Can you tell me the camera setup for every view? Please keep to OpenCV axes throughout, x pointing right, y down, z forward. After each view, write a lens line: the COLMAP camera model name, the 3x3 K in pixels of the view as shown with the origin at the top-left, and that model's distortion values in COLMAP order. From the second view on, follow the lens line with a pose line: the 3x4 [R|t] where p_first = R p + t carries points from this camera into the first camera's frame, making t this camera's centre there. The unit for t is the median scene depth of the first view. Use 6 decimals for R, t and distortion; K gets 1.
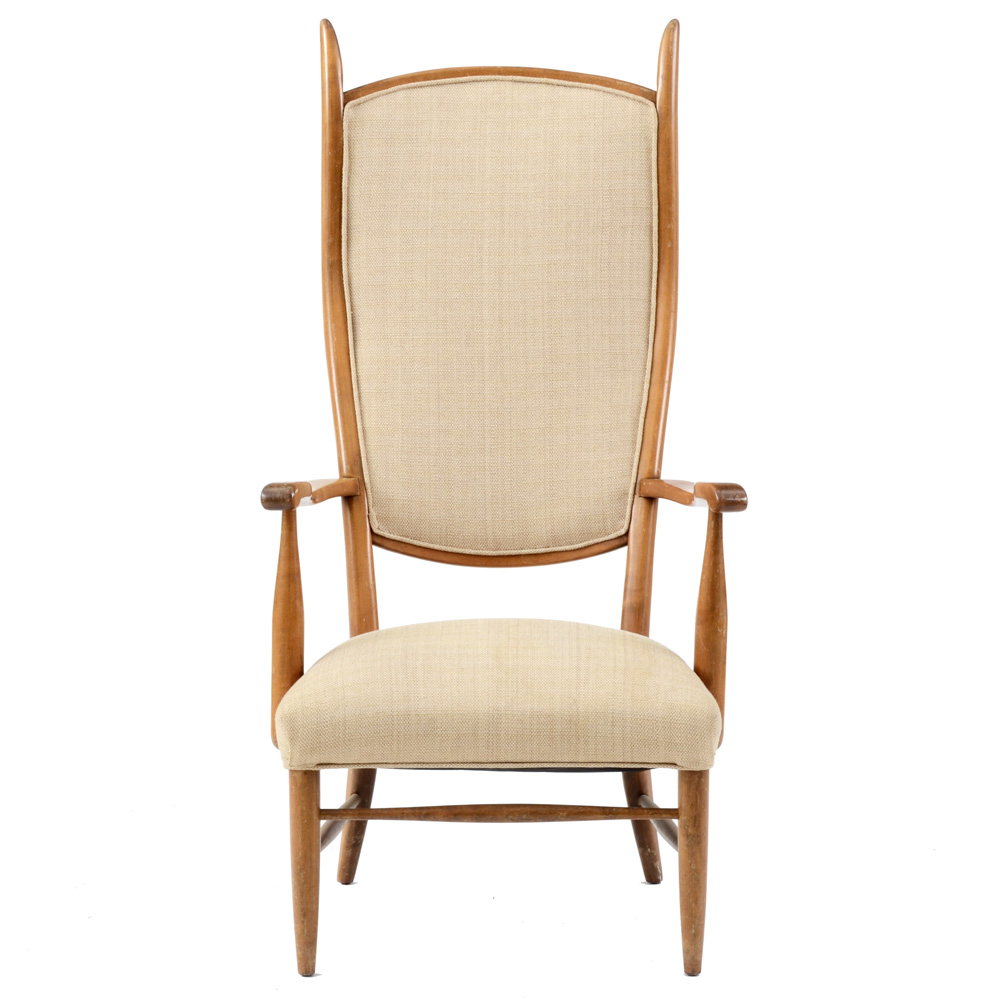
lens RADIAL K [[3727.6, 0, 517.5], [0, 3727.6, 494.4], [0, 0, 1]] dist [0.533051, 0.000000]
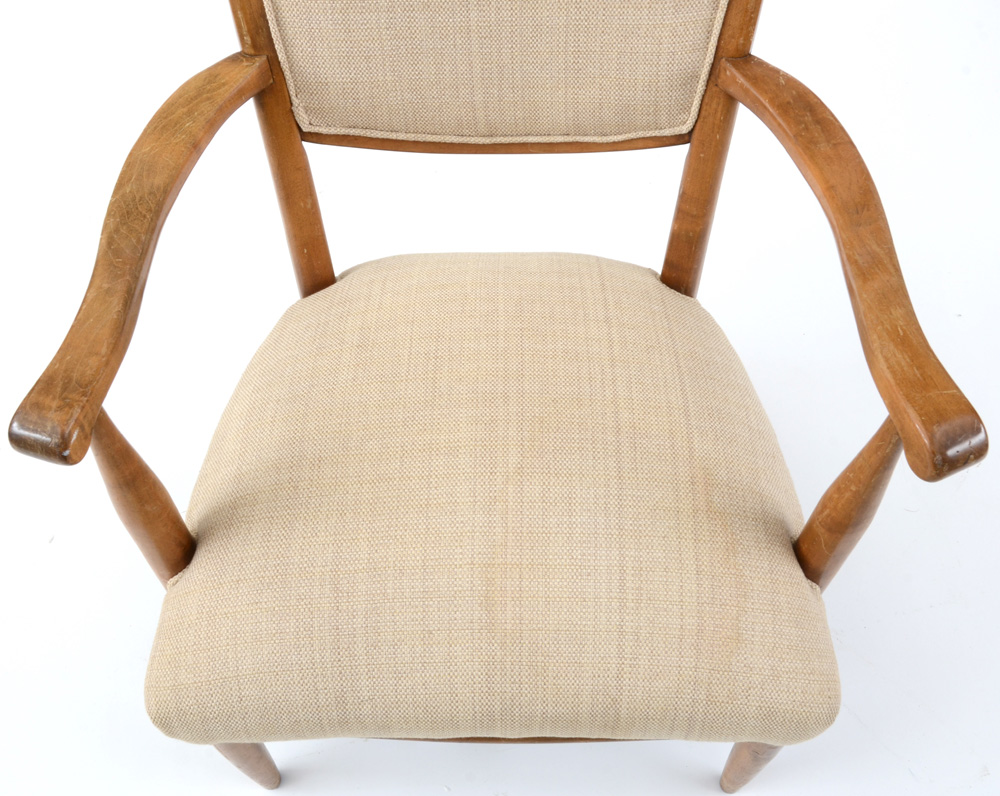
lens RADIAL K [[1089.3, 0, 500.2], [0, 1089.3, 398.4], [0, 0, 1]] dist [-0.076774, 0.000000]
pose [[0.999806, 0.002723, -0.019499, -0.000043], [0.012978, 0.653632, 0.756701, -0.109716], [0.014805, -0.756808, 0.653470, 0.897600]]
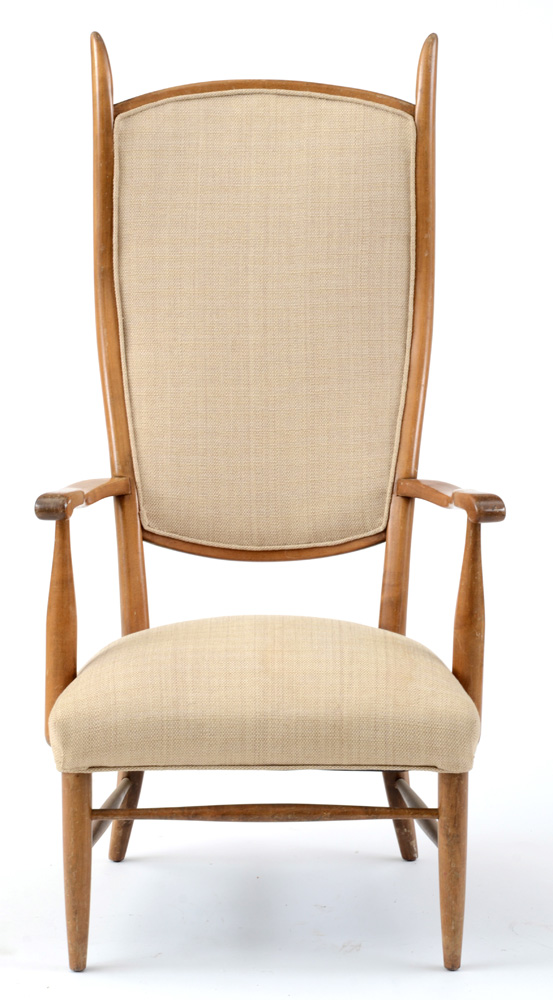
lens RADIAL K [[3030.8, 0, 282.9], [0, 3030.8, 498.1], [0, 0, 1]] dist [0.864021, 0.000000]
pose [[0.999969, 0.001000, 0.007762, -0.006553], [-0.001310, 0.999195, 0.040096, -0.035202], [-0.007716, -0.040105, 0.999166, 0.155254]]
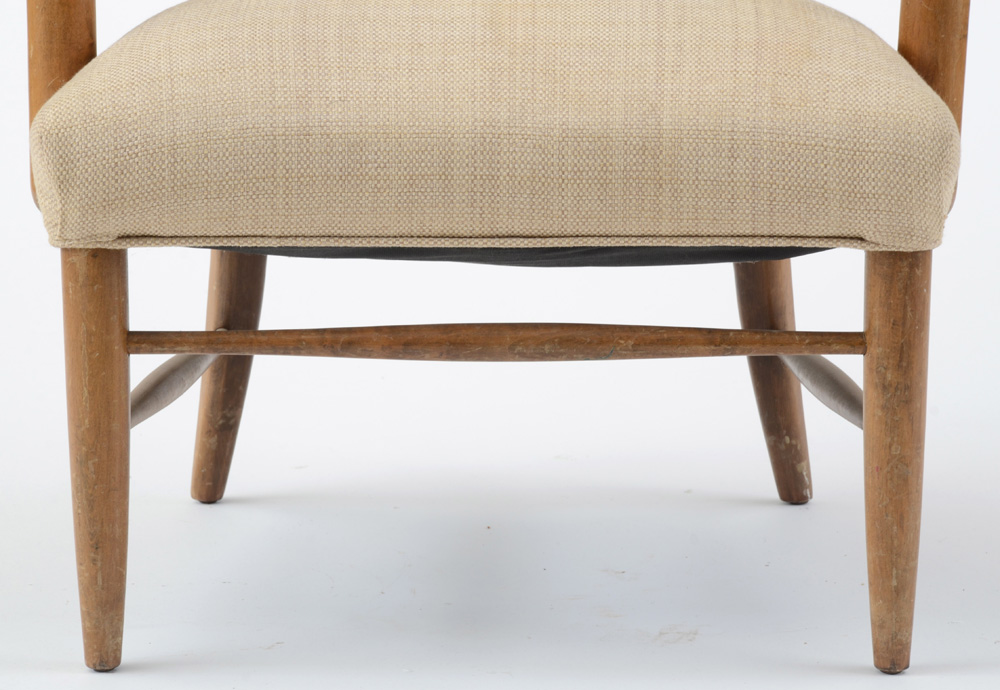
lens RADIAL K [[4277.3, 0, 494.5], [0, 4277.3, 349.4], [0, 0, 1]] dist [1.218097, 0.000000]
pose [[0.999926, 0.002551, -0.011883, 0.001535], [-0.002034, 0.999059, 0.043333, 0.060930], [0.011983, -0.043306, 0.998990, 0.433255]]
